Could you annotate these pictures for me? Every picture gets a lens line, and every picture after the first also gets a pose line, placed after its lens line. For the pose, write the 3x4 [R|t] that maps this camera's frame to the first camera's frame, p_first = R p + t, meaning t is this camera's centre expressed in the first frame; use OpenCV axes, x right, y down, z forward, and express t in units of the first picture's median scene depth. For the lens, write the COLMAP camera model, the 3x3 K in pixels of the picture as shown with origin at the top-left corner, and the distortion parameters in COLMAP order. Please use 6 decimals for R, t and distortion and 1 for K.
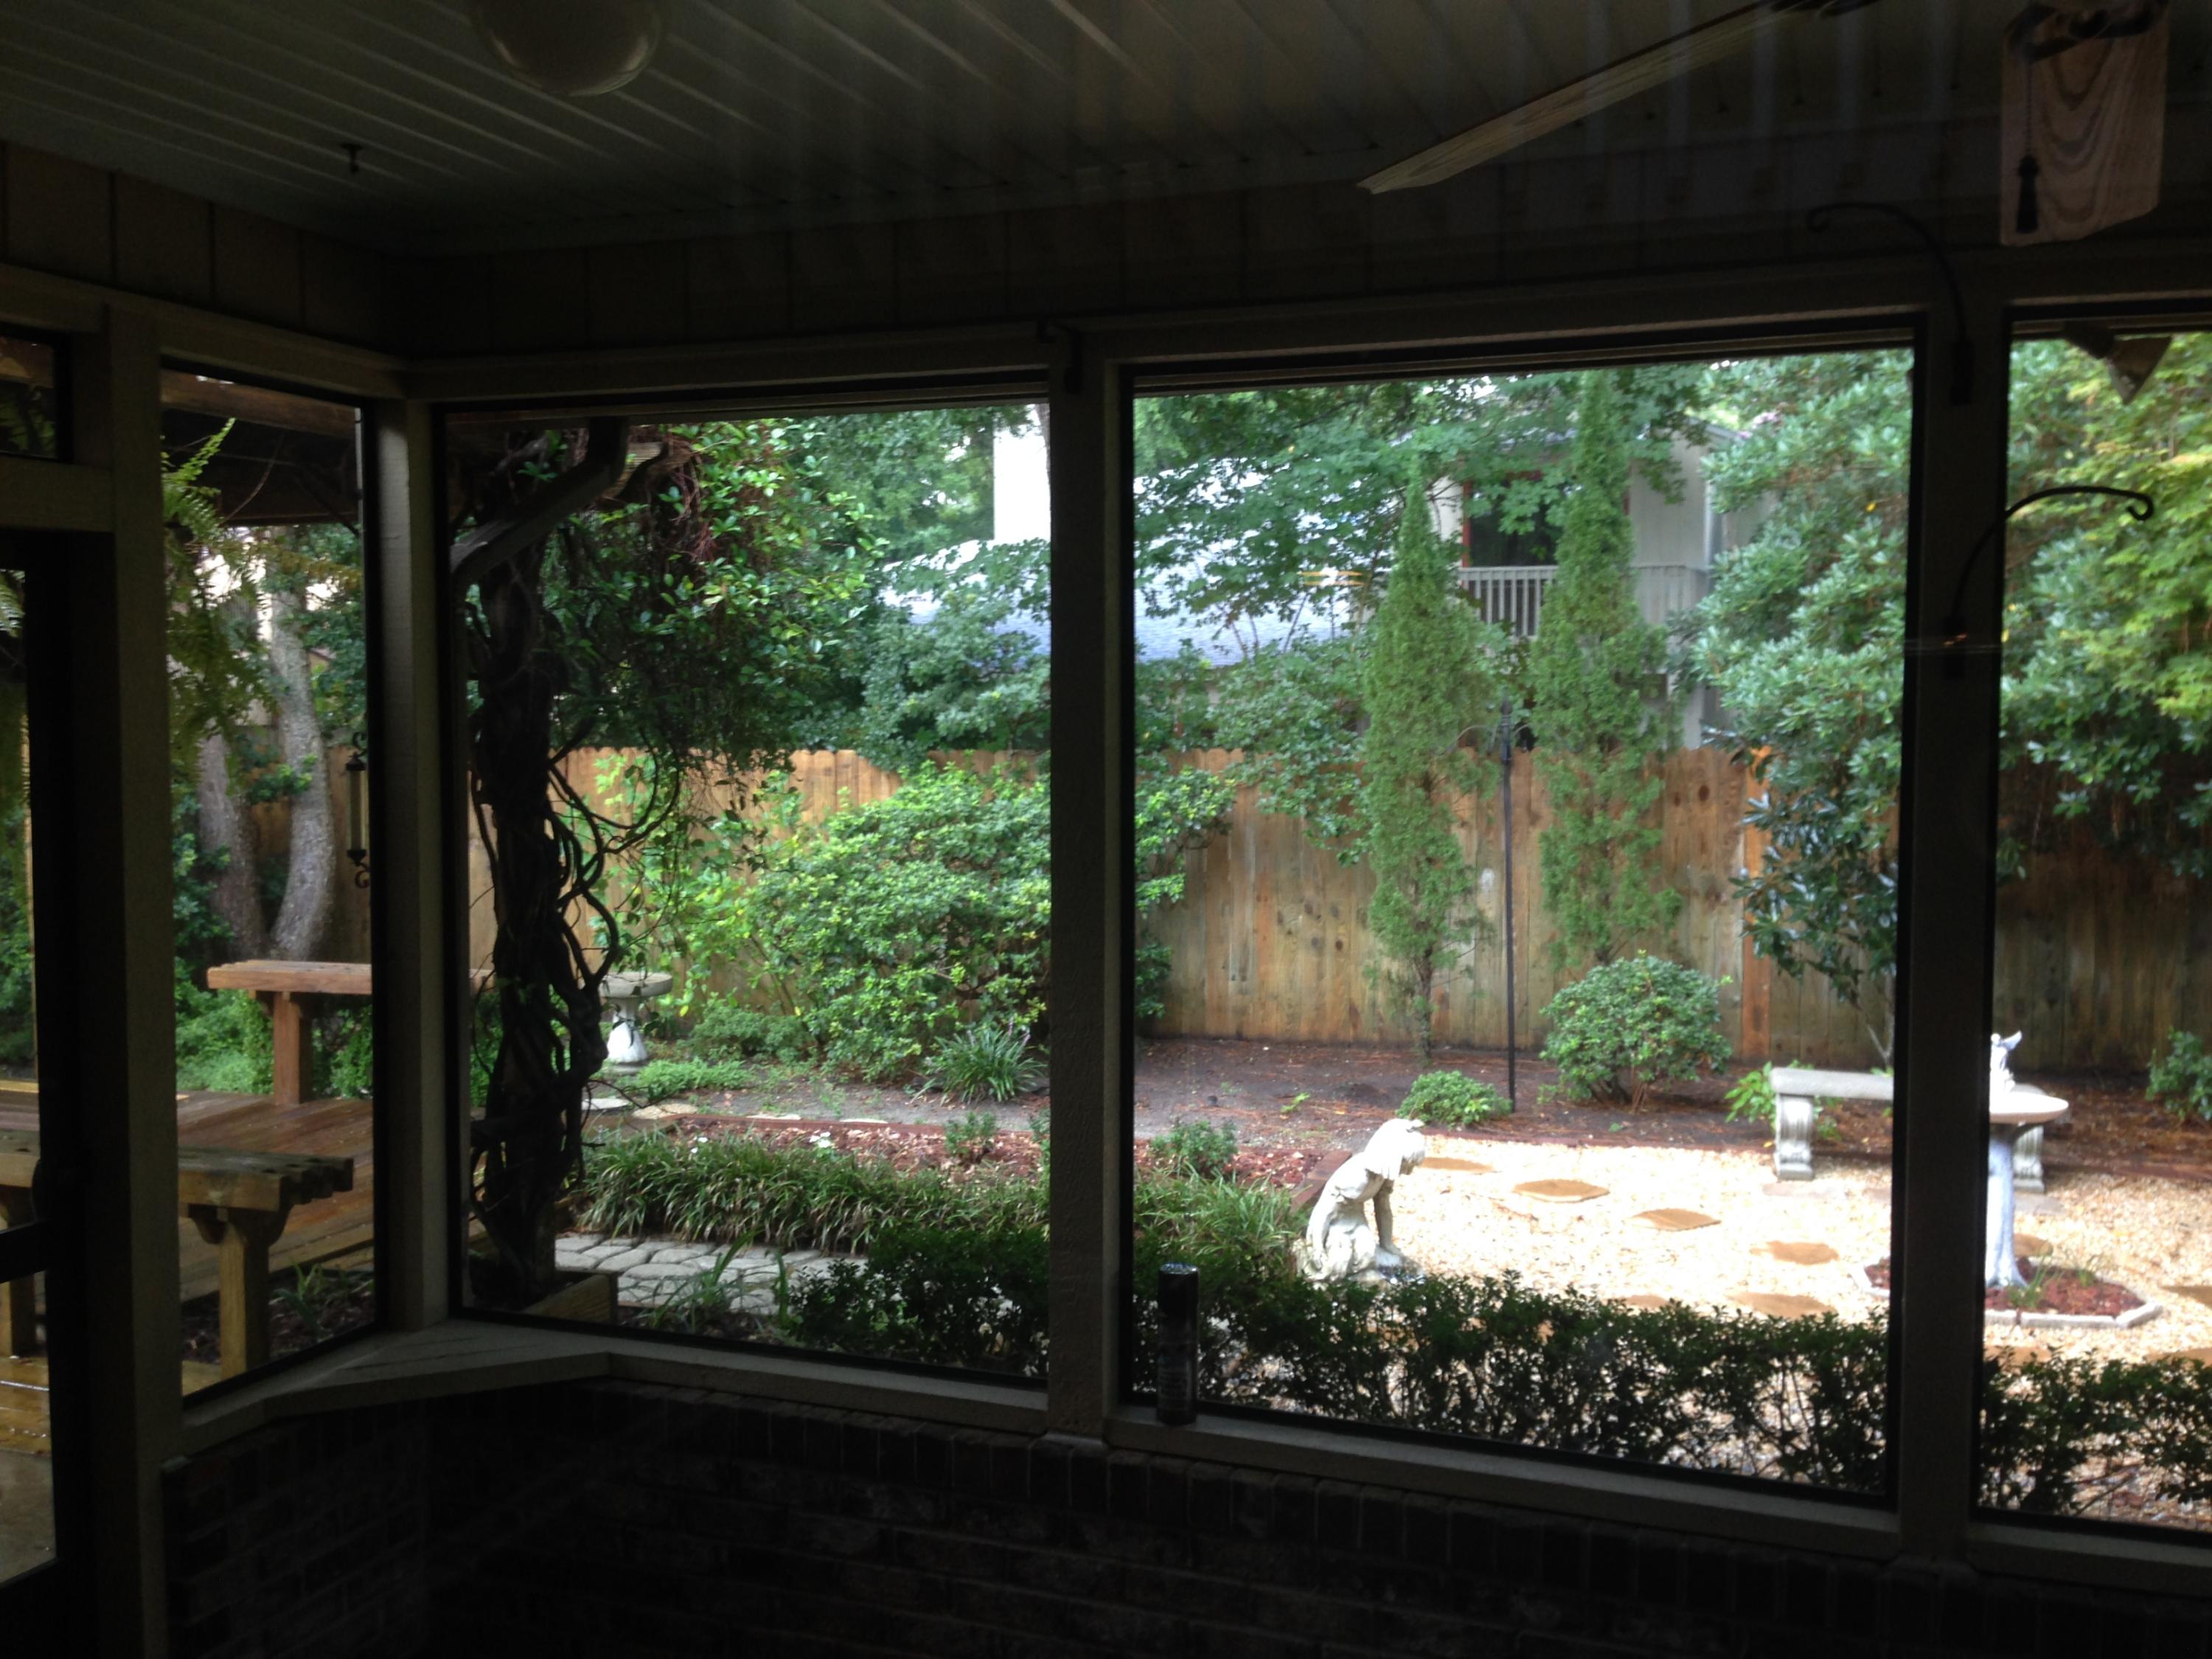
lens RADIAL K [[2073.7, 0, 1107.0], [0, 2073.7, 831.1], [0, 0, 1]] dist [0.094304, 0.000000]
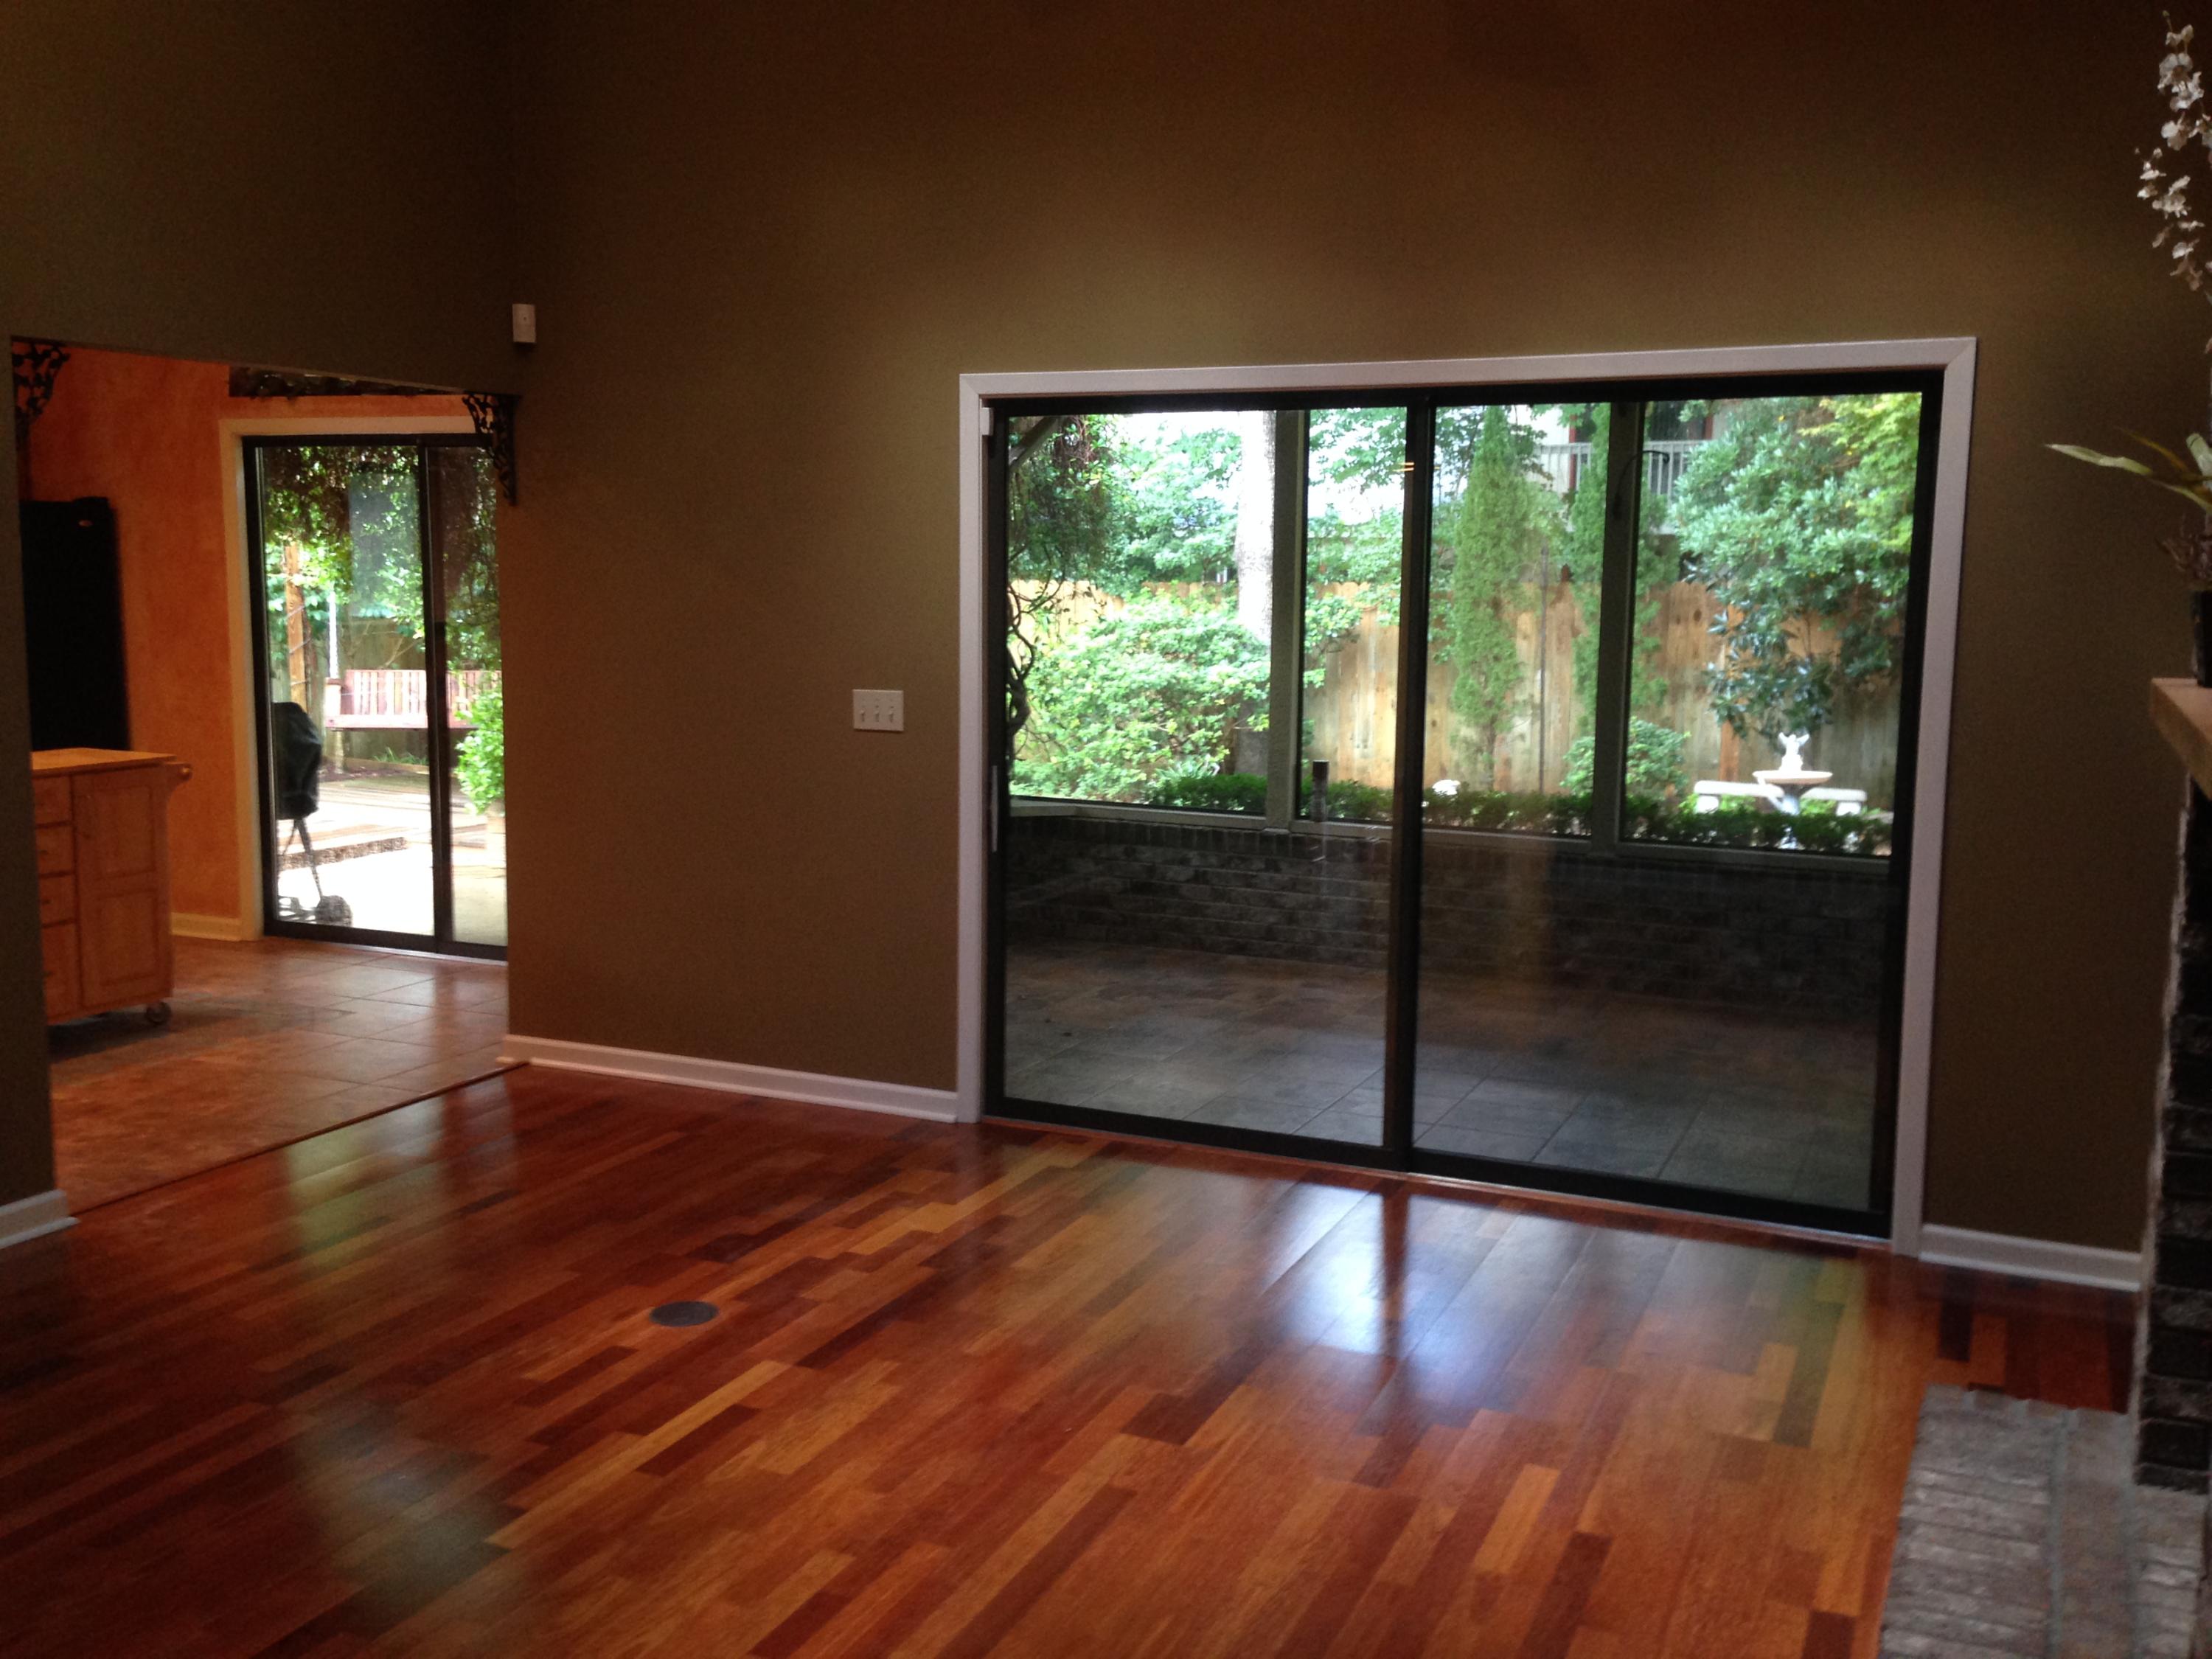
lens RADIAL K [[2073.7, 0, 1084.6], [0, 2073.7, 842.8], [0, 0, 1]] dist [0.094304, 0.000000]
pose [[0.996952, 0.021422, -0.075024, -0.019248], [-0.016107, 0.997365, 0.070735, 0.045808], [0.076342, -0.069311, 0.994670, -0.491220]]
